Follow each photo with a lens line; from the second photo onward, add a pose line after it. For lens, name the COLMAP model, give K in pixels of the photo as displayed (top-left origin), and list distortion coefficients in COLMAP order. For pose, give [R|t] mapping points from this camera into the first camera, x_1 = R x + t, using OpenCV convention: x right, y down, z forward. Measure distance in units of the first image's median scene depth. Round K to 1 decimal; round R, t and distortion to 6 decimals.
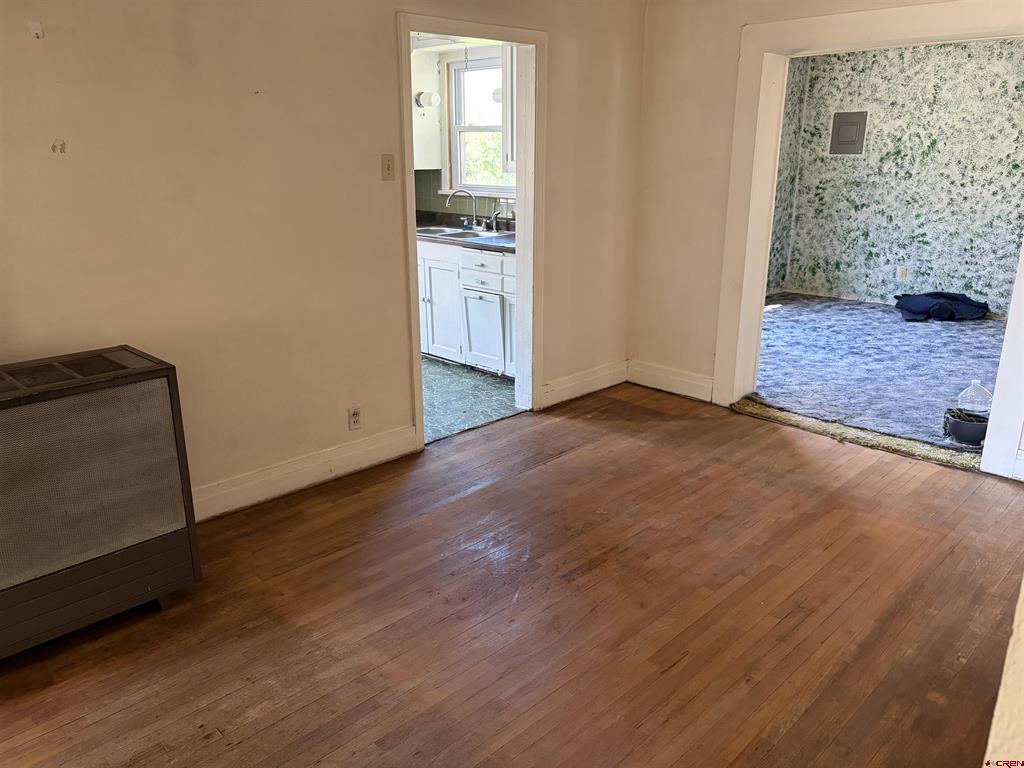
lens RADIAL K [[778.3, 0, 512.0], [0, 778.3, 384.0], [0, 0, 1]] dist [0.043890, -0.065285]
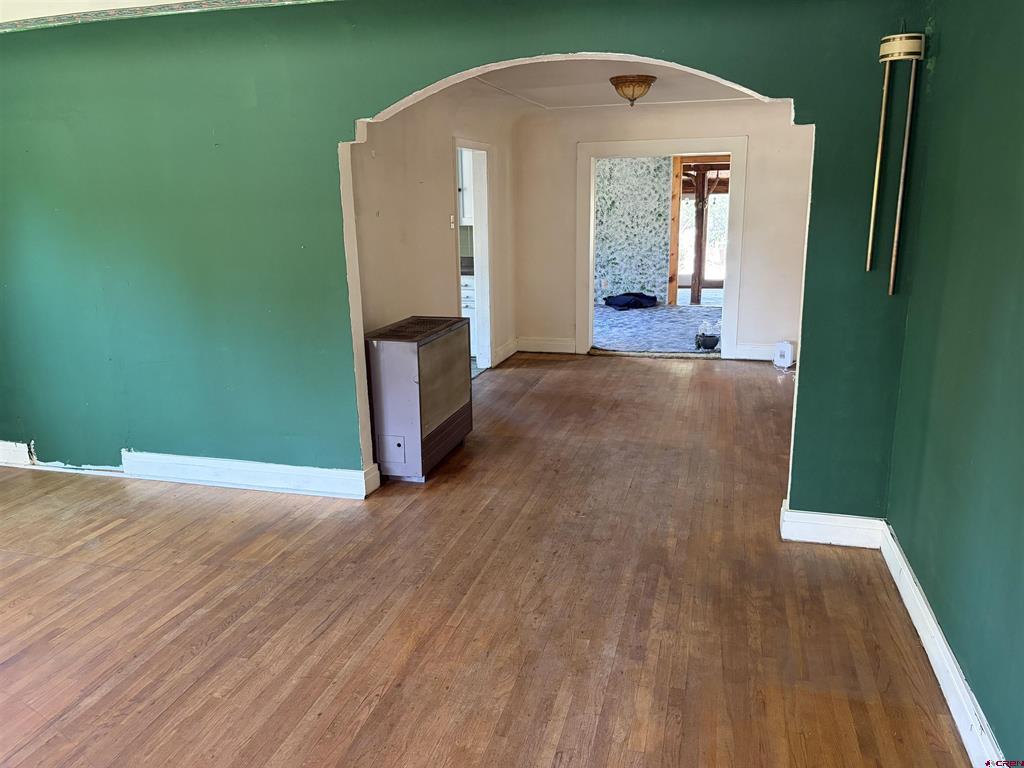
lens RADIAL K [[778.3, 0, 512.0], [0, 778.3, 384.0], [0, 0, 1]] dist [0.043890, -0.065285]
pose [[0.870107, -0.124492, 0.476880, -0.478349], [0.157351, 0.987105, -0.029412, 0.082057], [-0.467069, 0.100629, 0.878476, -0.299093]]
